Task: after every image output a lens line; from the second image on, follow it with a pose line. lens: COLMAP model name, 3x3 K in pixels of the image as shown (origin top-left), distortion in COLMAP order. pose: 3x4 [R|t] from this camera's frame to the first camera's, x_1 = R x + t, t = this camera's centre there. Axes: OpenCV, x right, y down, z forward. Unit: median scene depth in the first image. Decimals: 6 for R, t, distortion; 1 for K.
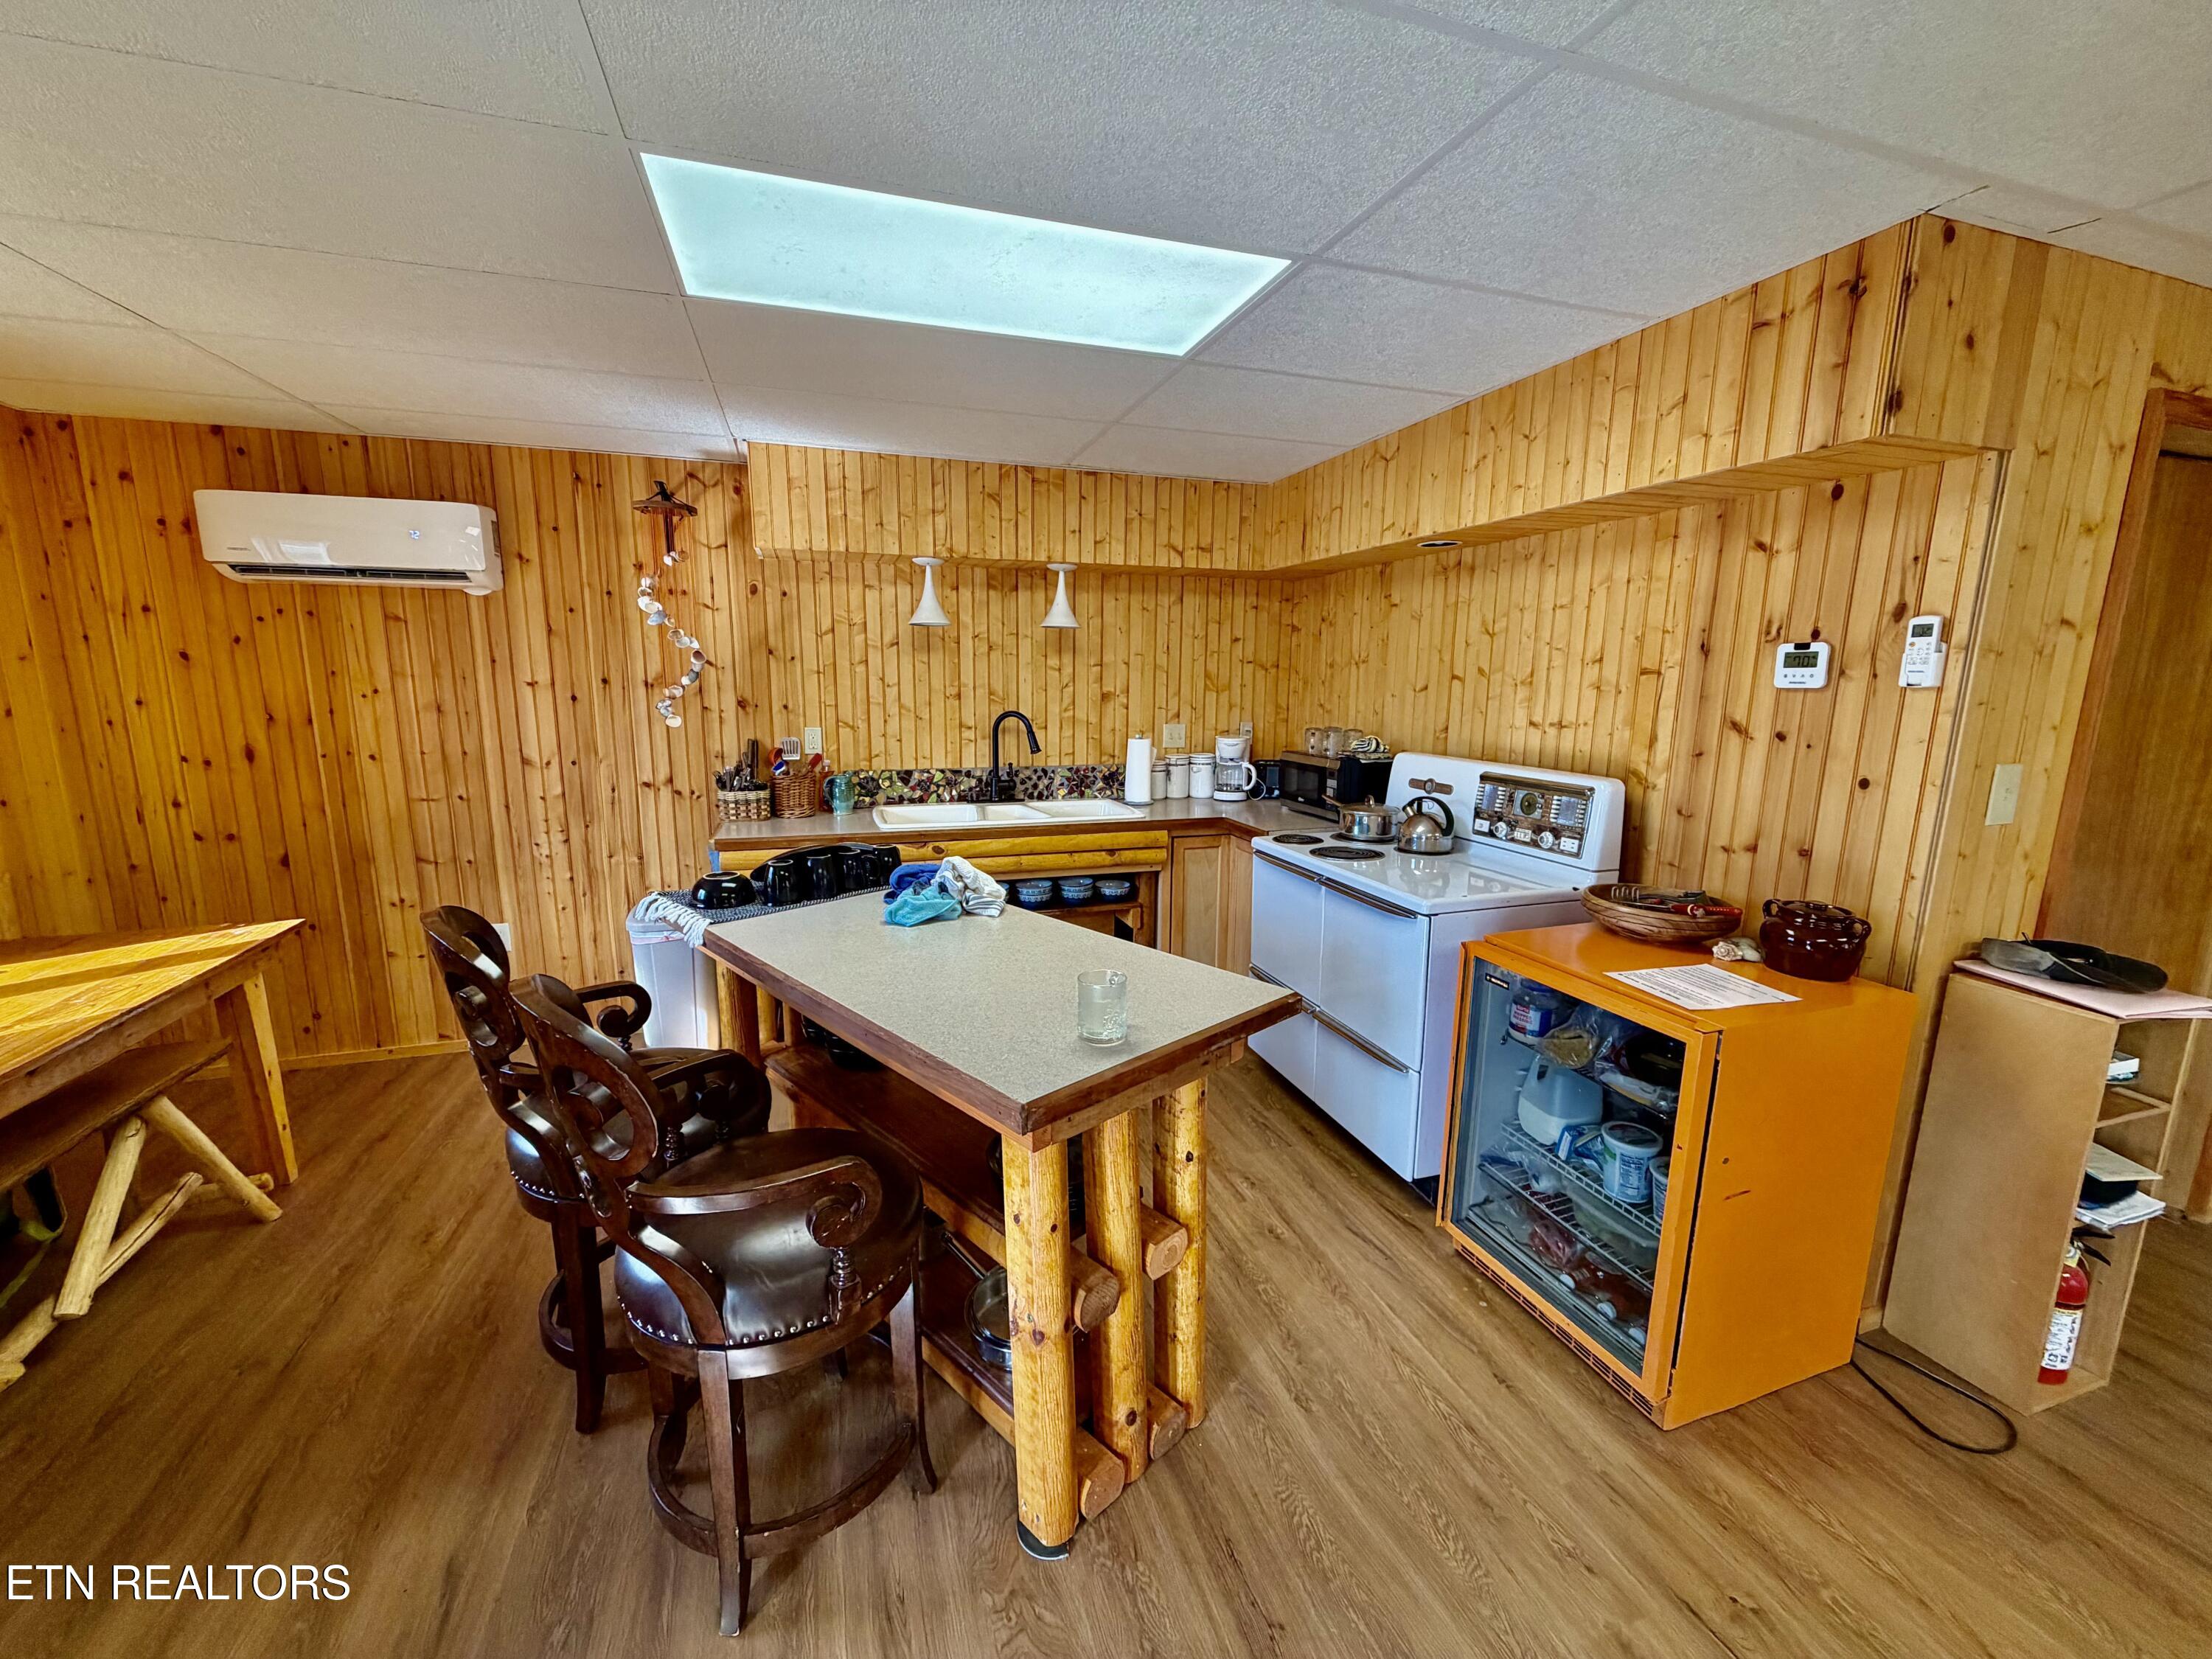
lens RADIAL K [[877.7, 0, 1099.1], [0, 877.7, 826.1], [0, 0, 1]] dist [0.000511, 0.000085]
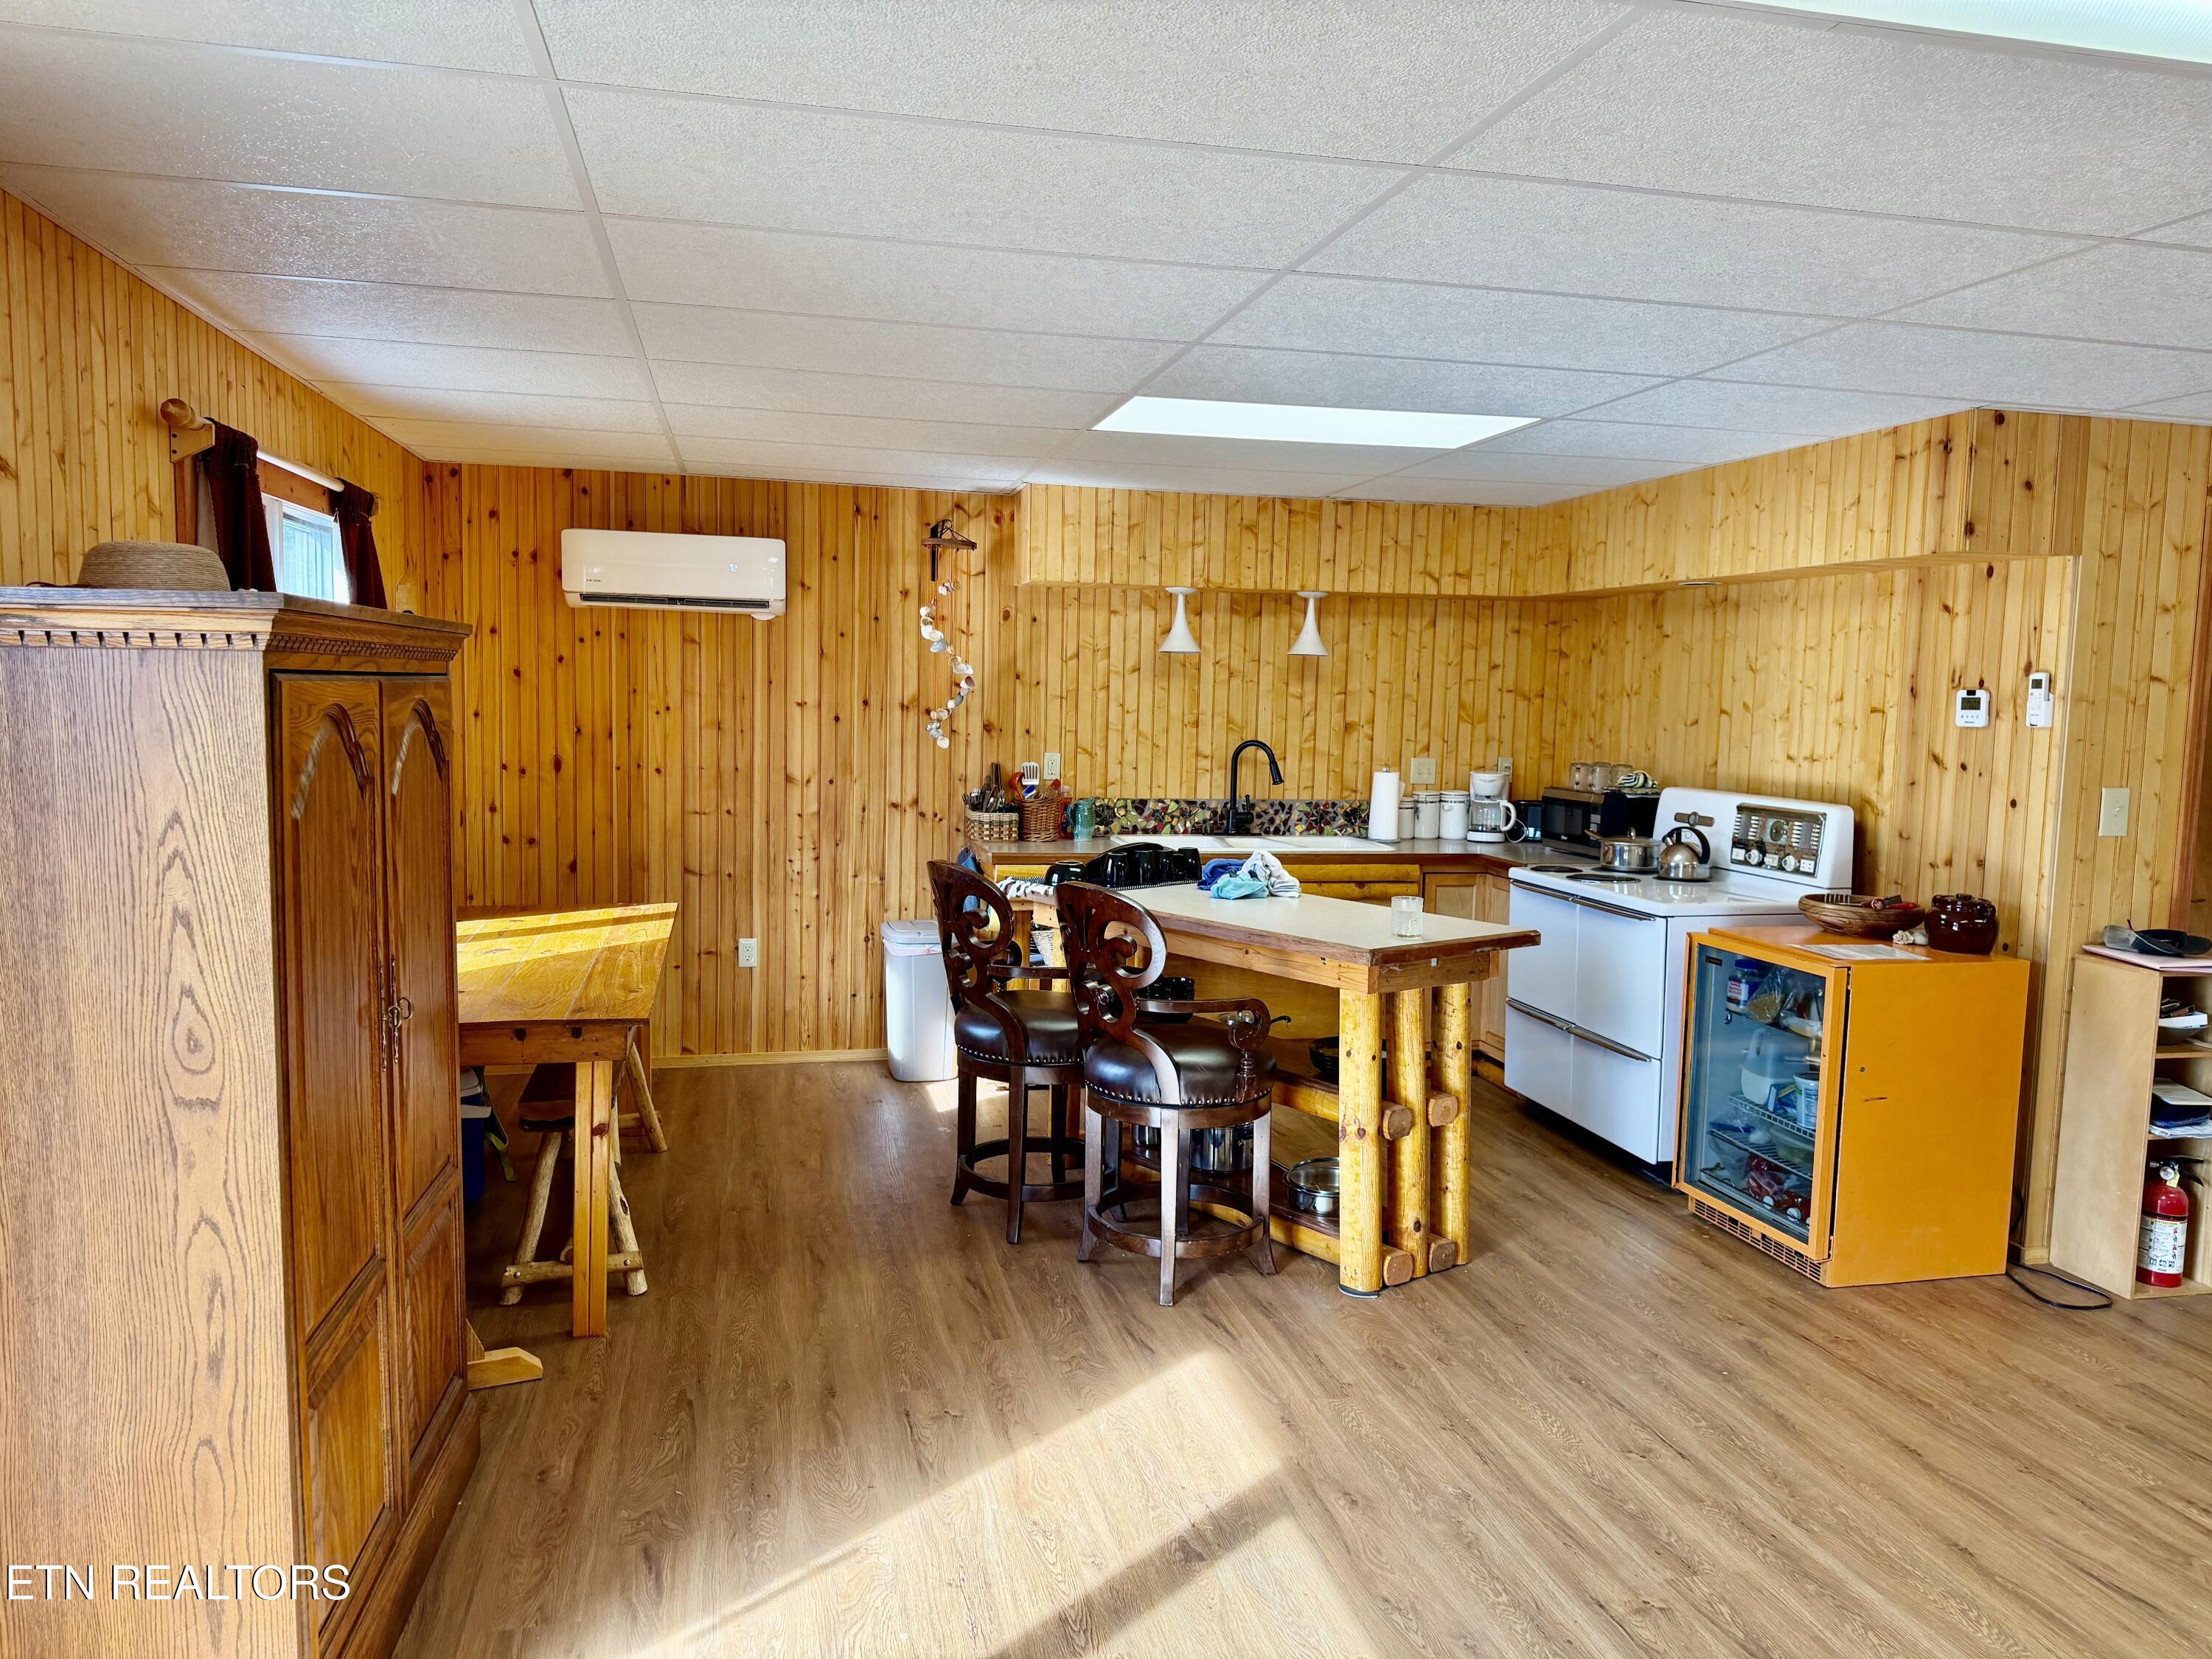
lens RADIAL K [[1545.9, 0, 1110.7], [0, 1545.9, 819.4], [0, 0, 1]] dist [0.147196, -0.255890]
pose [[0.996093, 0.022857, -0.085300, -0.127578], [-0.030332, 0.995713, -0.087385, 0.126867], [0.082937, 0.089631, 0.992516, -0.805094]]
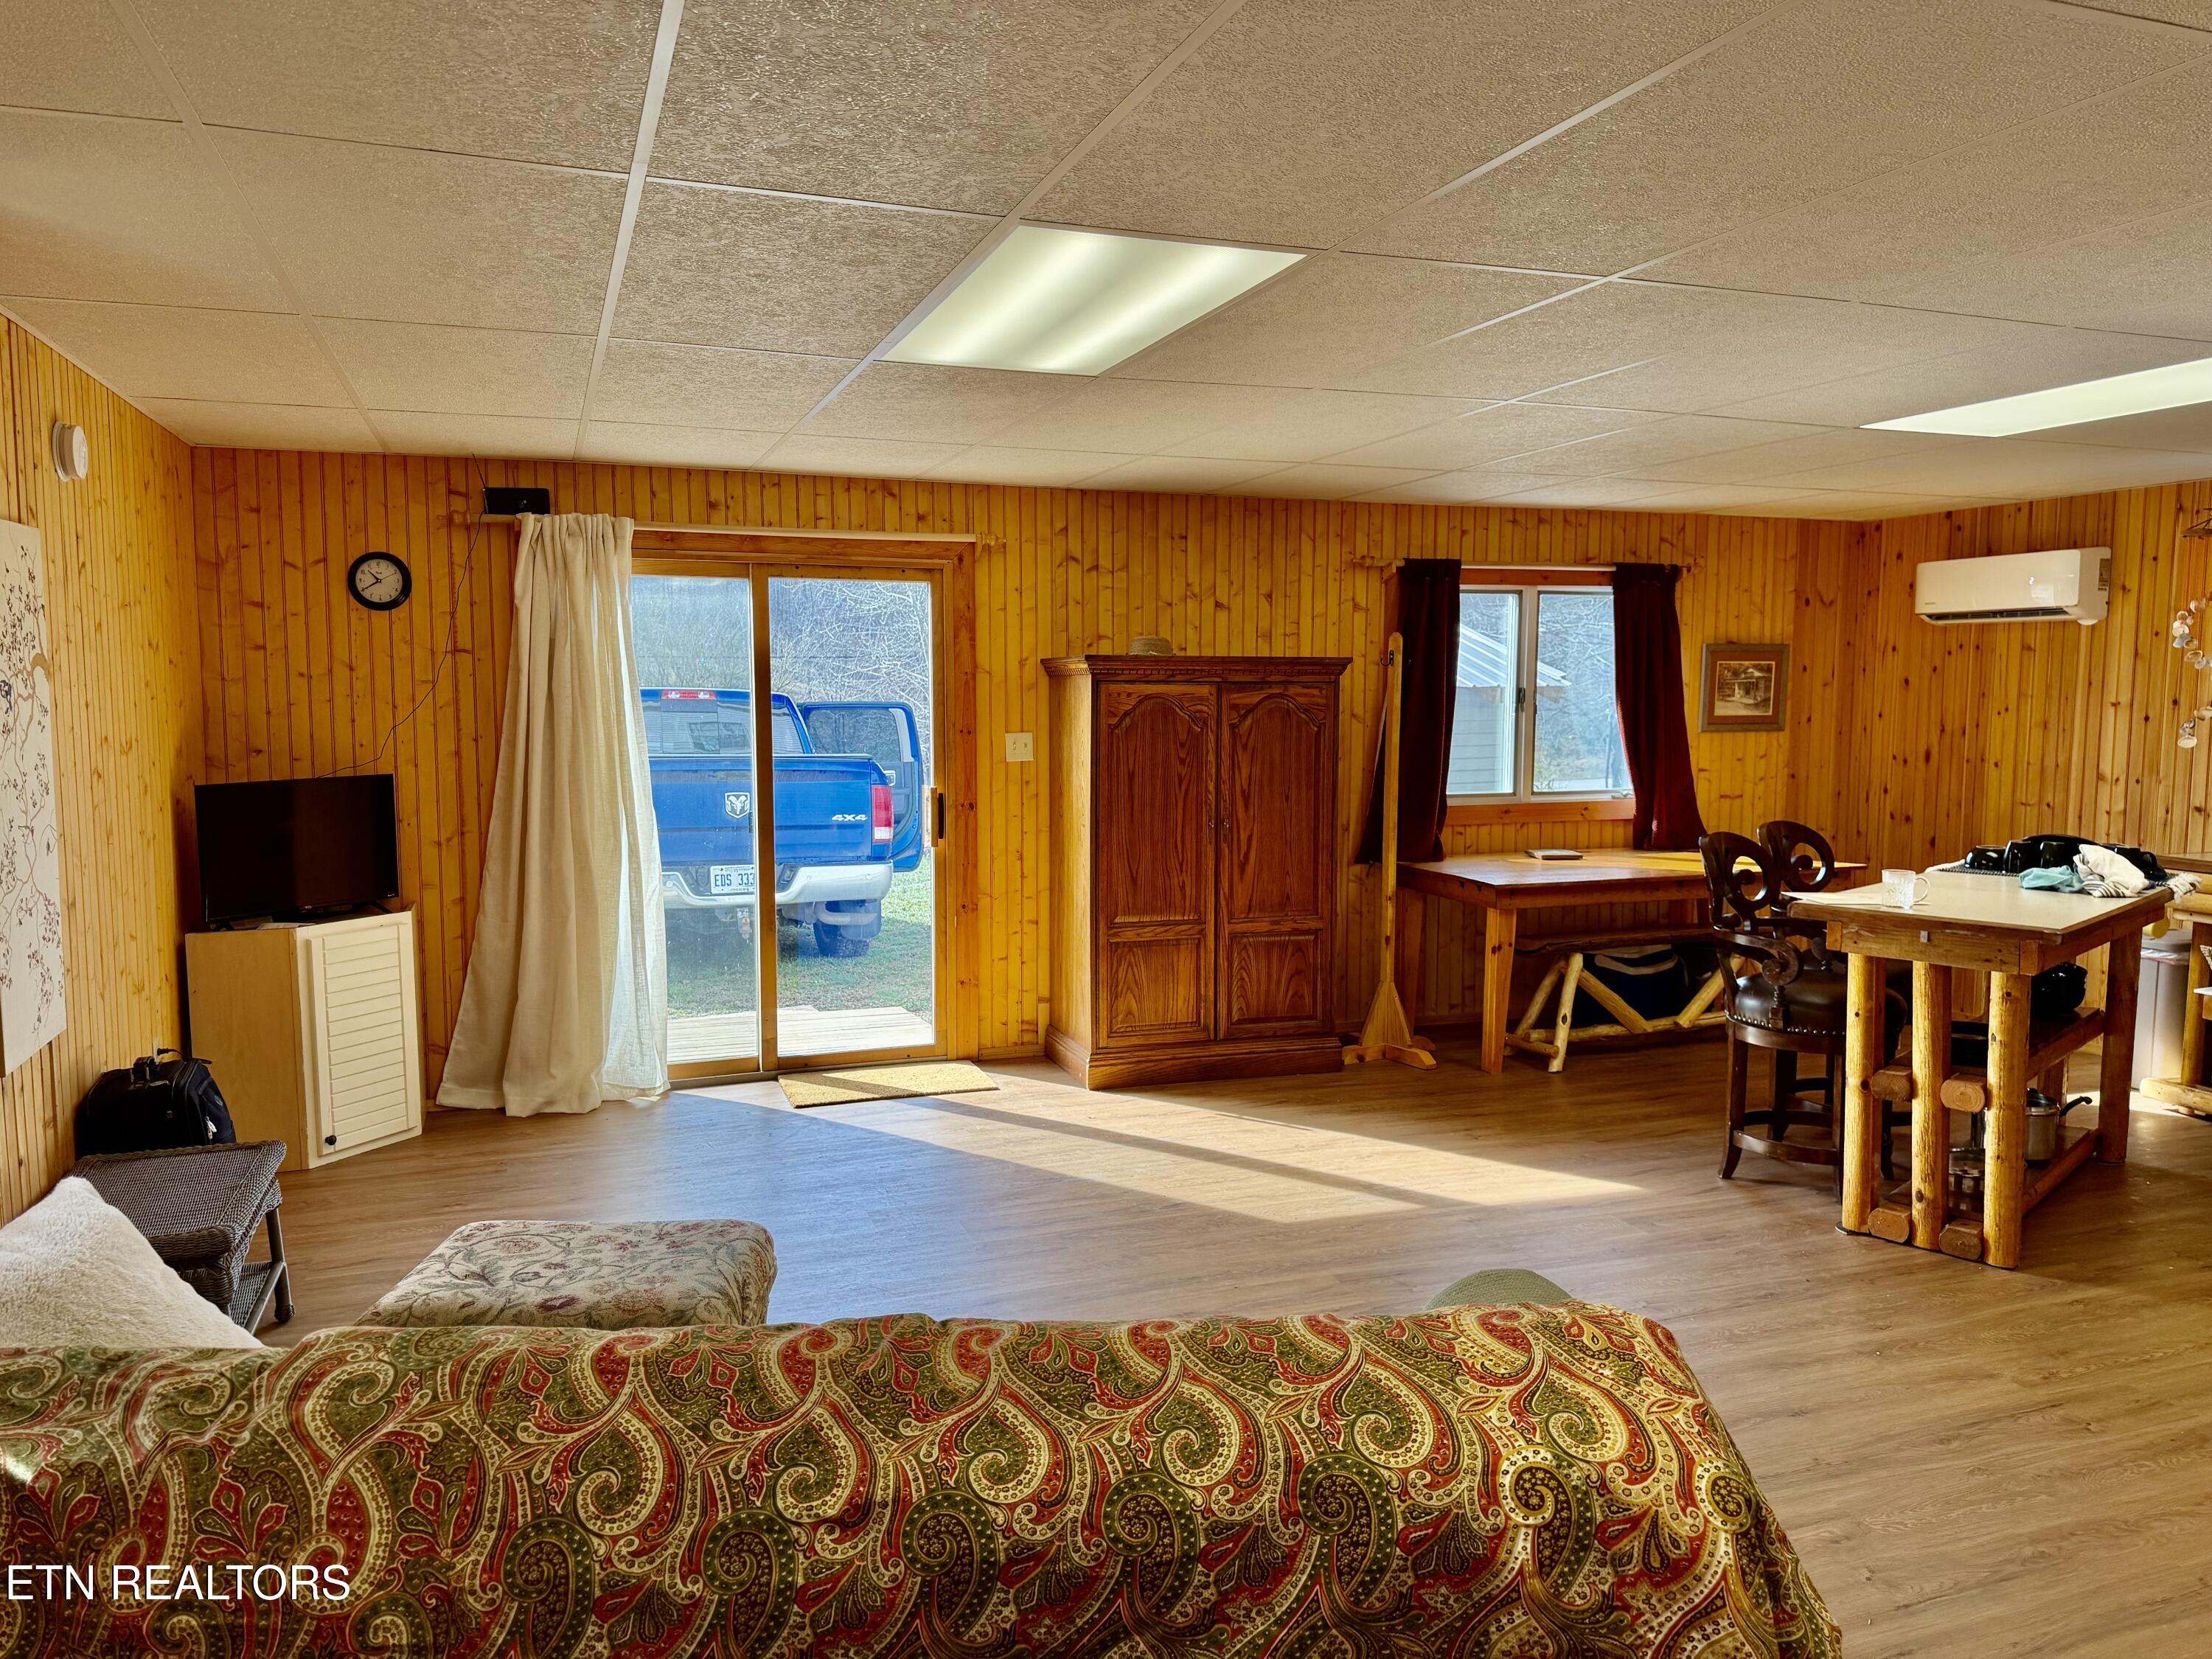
lens RADIAL K [[1541.2, 0, 1104.7], [0, 1541.2, 837.6], [0, 0, 1]] dist [0.086015, -0.109833]
pose [[0.038004, 0.090484, -0.995173, 1.249564], [-0.174173, 0.981247, 0.082566, 0.054352], [0.983981, 0.170194, 0.053051, -0.284439]]
